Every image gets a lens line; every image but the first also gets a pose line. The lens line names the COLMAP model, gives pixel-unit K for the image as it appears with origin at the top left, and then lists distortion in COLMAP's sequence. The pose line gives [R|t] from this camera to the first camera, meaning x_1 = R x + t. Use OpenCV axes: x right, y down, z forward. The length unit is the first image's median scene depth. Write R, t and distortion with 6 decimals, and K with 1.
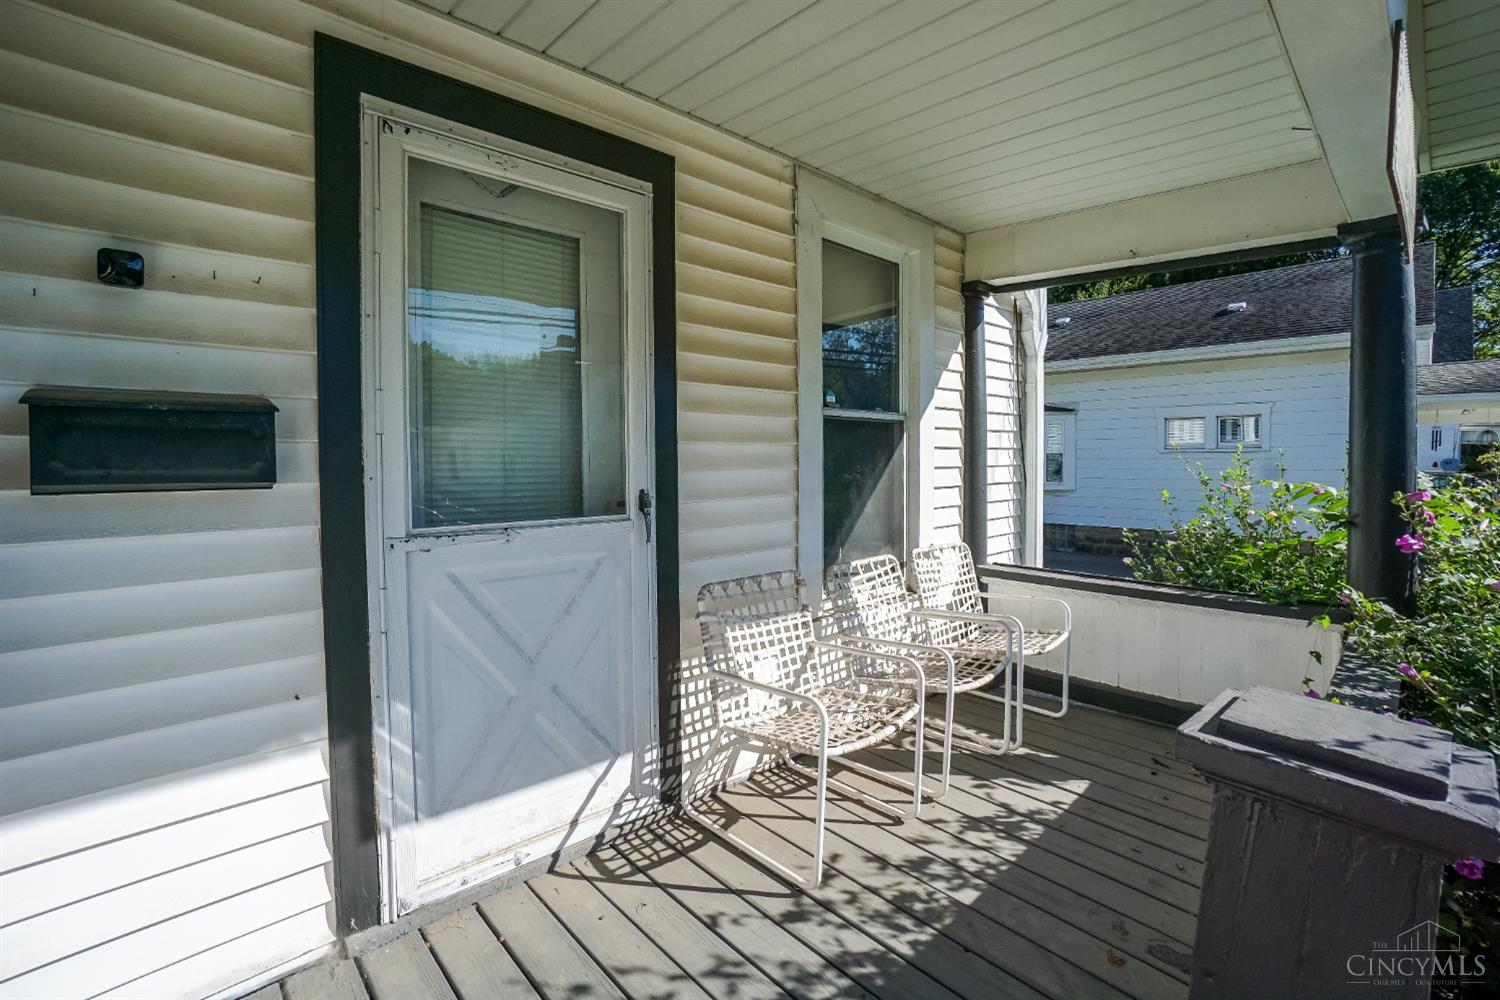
lens RADIAL K [[659.6, 0, 734.1], [0, 659.6, 481.2], [0, 0, 1]] dist [-0.060630, 0.022298]
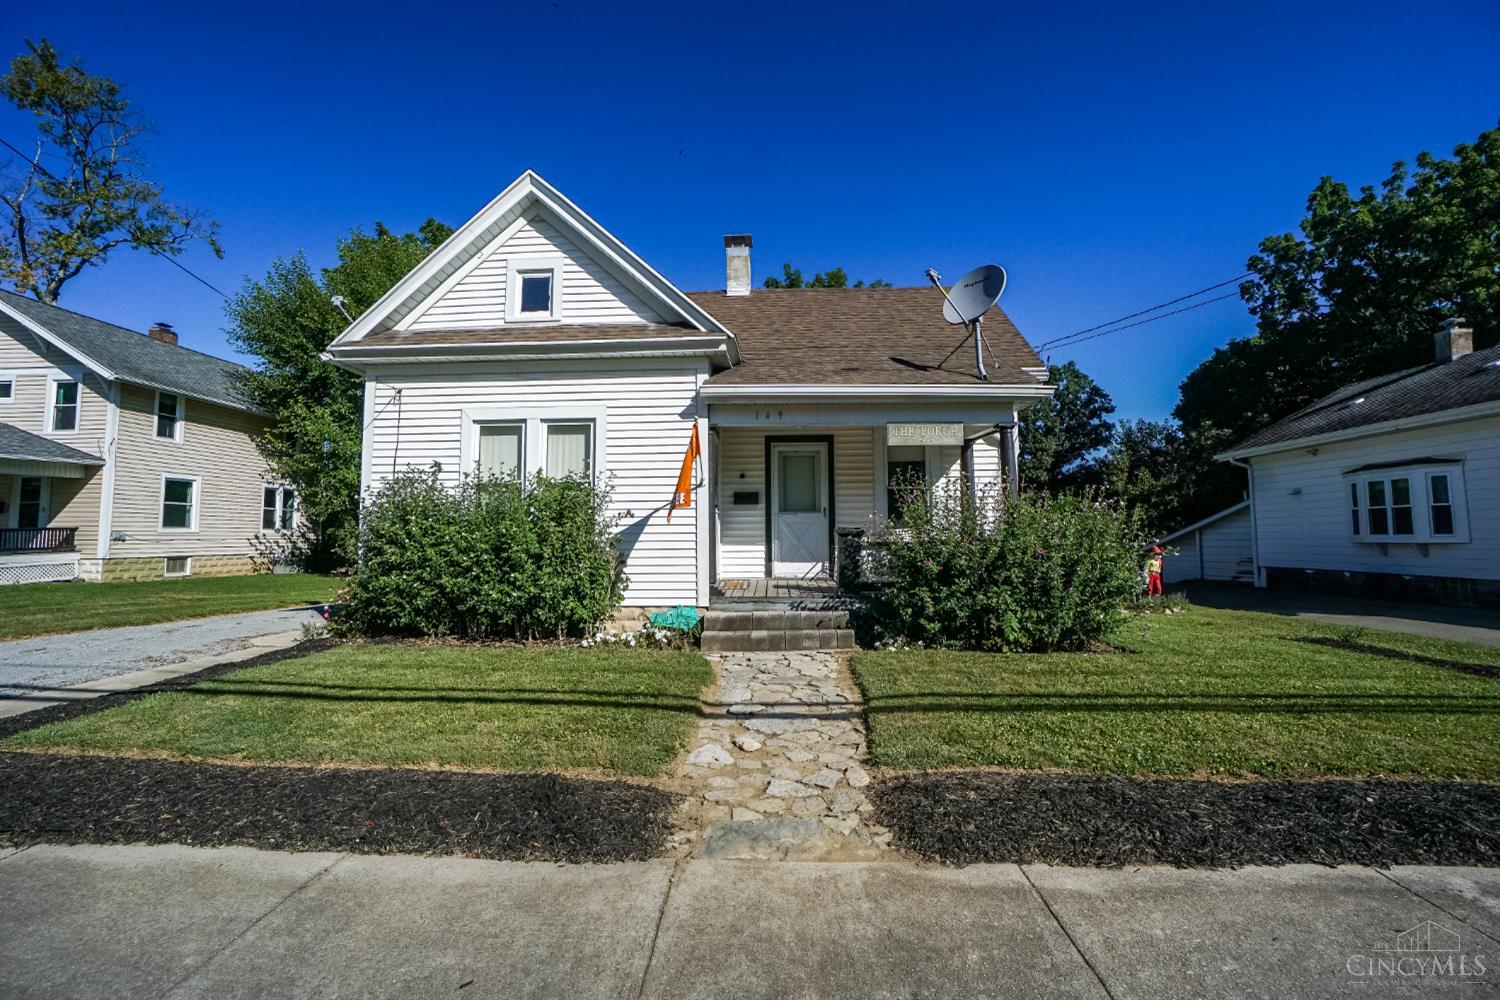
lens RADIAL K [[659.6, 0, 734.1], [0, 659.6, 481.2], [0, 0, 1]] dist [-0.060630, 0.022298]
pose [[0.695438, -0.063680, -0.715758, 3.432088], [-0.027110, 0.993032, -0.114689, 0.475030], [0.718074, 0.099163, 0.688866, -3.355890]]
